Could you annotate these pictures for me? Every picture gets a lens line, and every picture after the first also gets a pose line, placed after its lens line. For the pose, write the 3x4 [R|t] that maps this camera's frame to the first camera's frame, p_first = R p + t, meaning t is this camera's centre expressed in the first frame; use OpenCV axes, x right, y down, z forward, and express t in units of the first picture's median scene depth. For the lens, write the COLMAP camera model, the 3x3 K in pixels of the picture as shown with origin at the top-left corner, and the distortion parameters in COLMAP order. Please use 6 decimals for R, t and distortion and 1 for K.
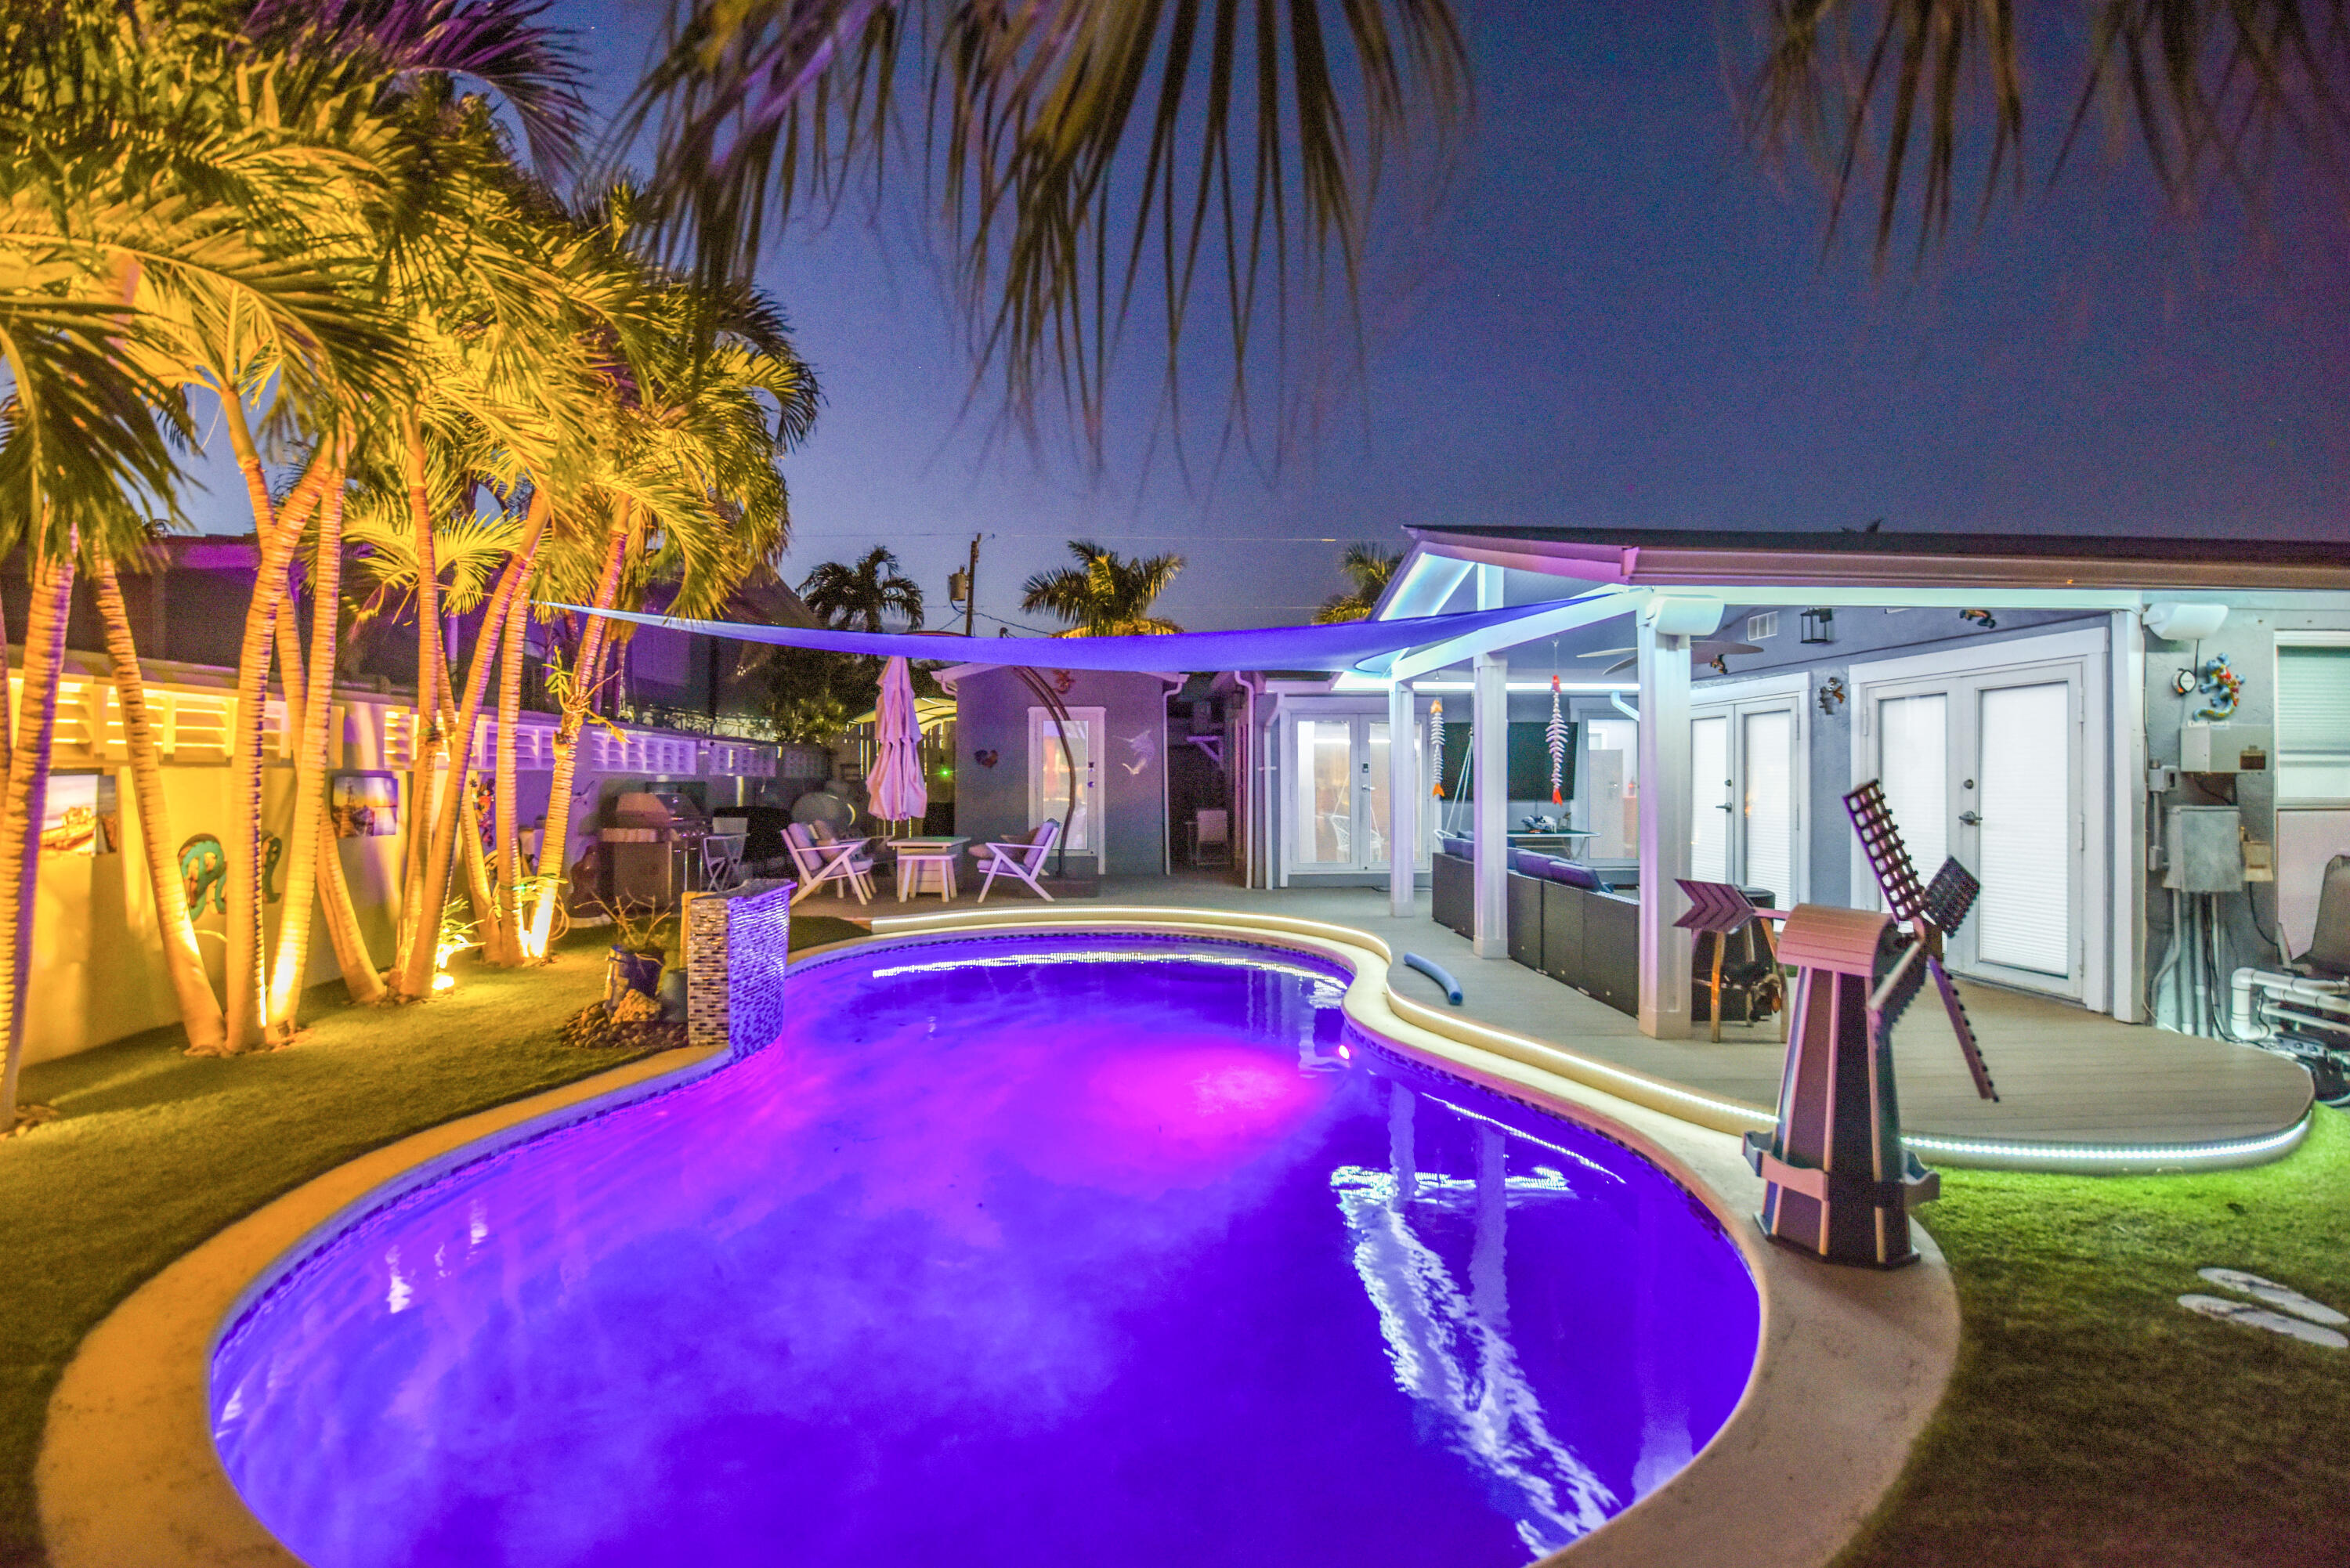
lens RADIAL K [[1052.2, 0, 1129.9], [0, 1052.2, 786.6], [0, 0, 1]] dist [-0.000805, -0.000535]
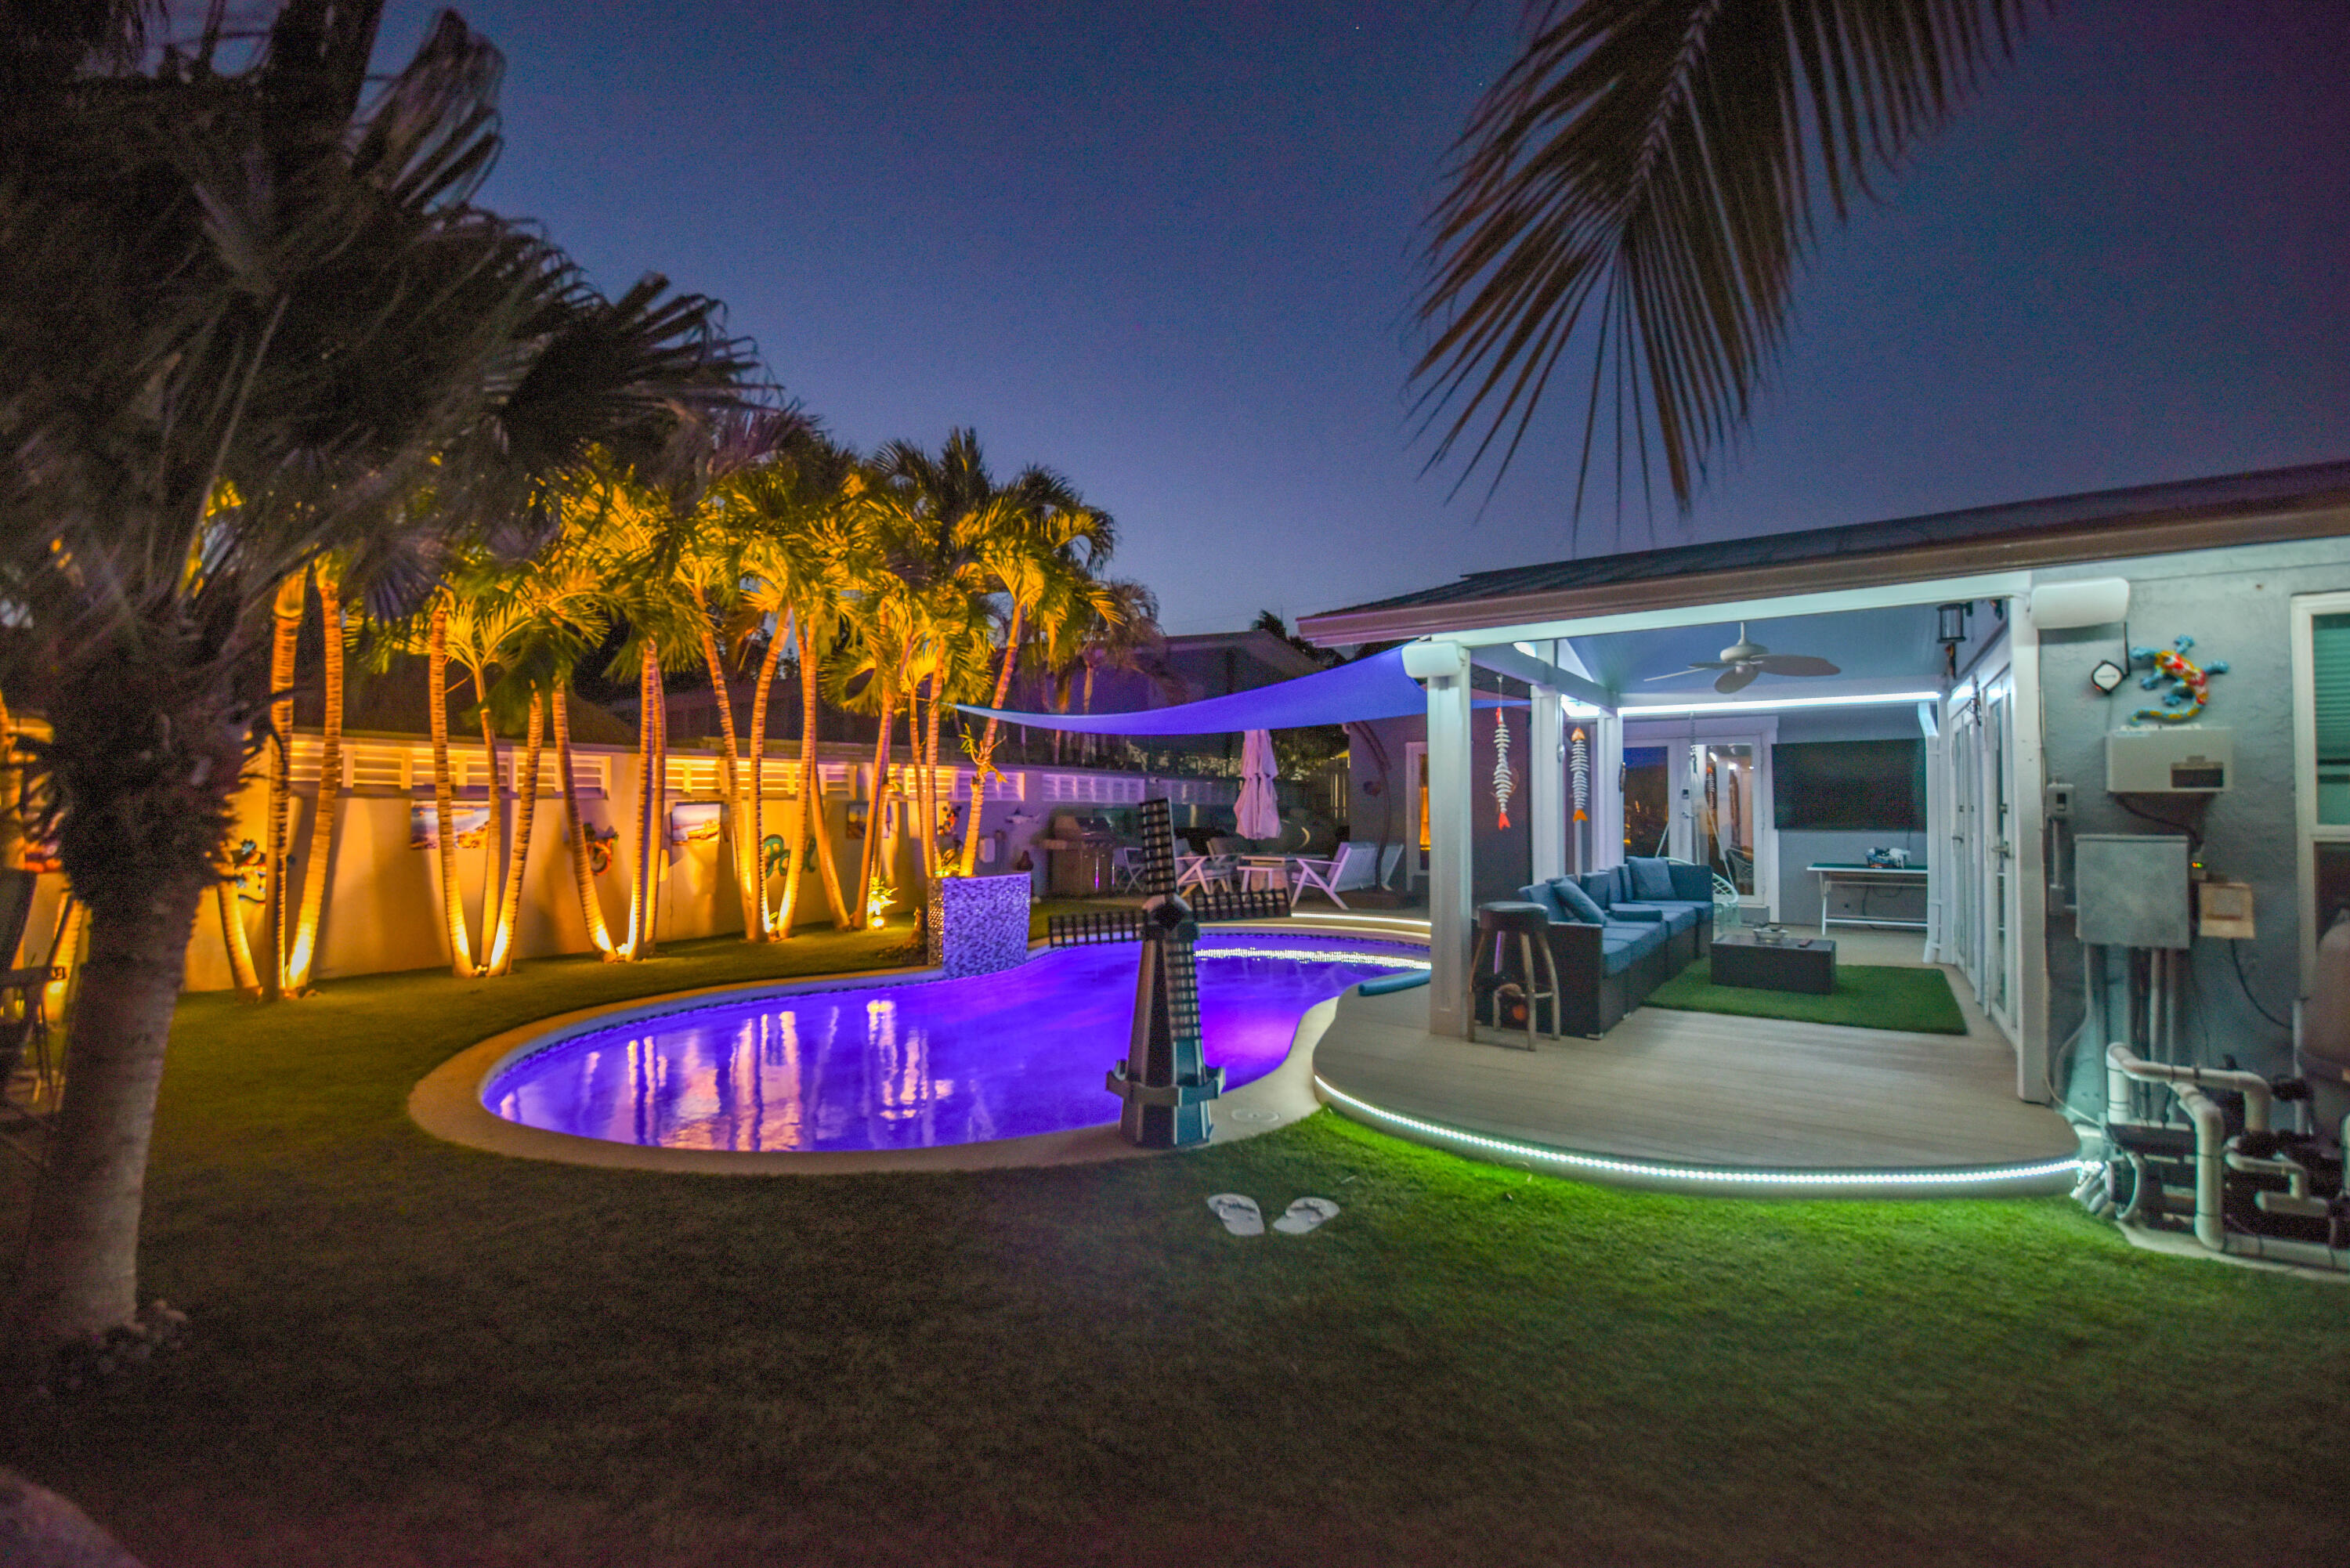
lens RADIAL K [[1012.2, 0, 1175.0], [0, 1012.2, 784.0], [0, 0, 1]] dist [-0.002673, -0.000246]
pose [[0.786760, -0.015683, -0.617060, 0.803247], [-0.003832, 0.999534, -0.030289, 0.005253], [0.617247, 0.026195, 0.786333, -0.021914]]
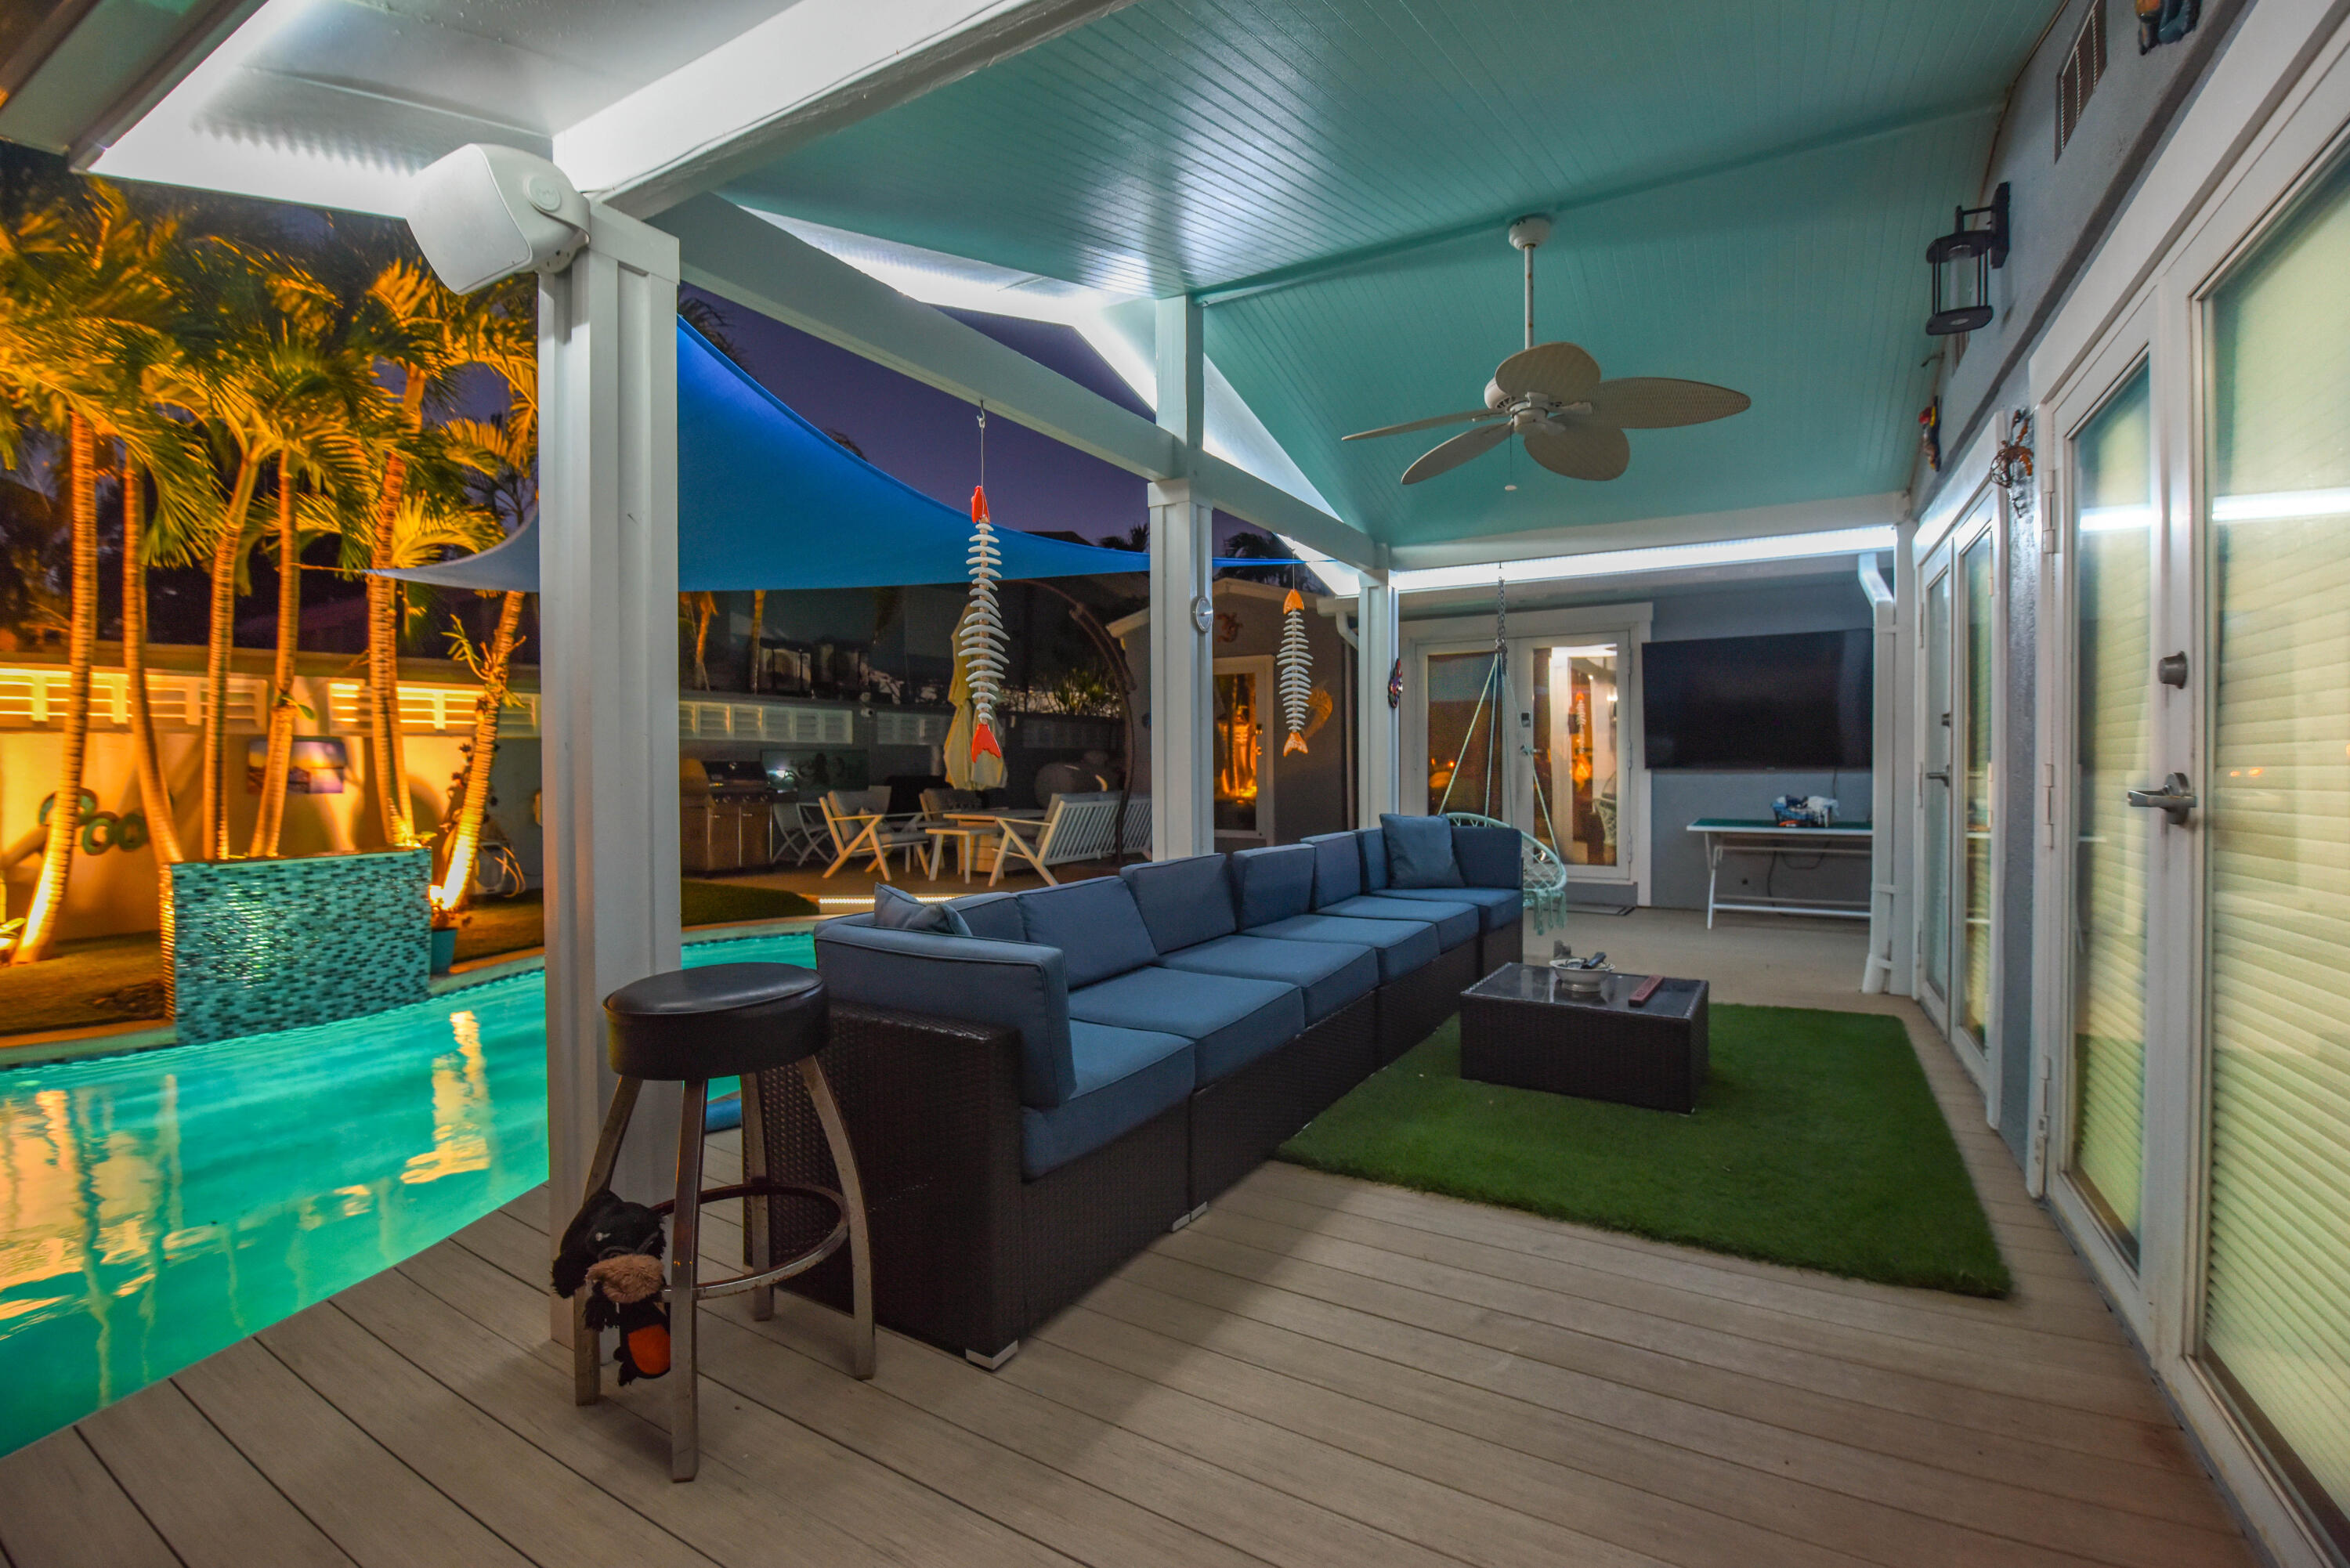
lens RADIAL K [[1014.4, 0, 1192.8], [0, 1014.4, 775.2], [0, 0, 1]] dist [-0.002350, -0.000661]
pose [[0.830181, 0.002733, -0.557487, 0.762382], [0.002017, 0.999967, 0.007906, 0.022155], [0.557490, -0.007688, 0.830148, 0.682473]]
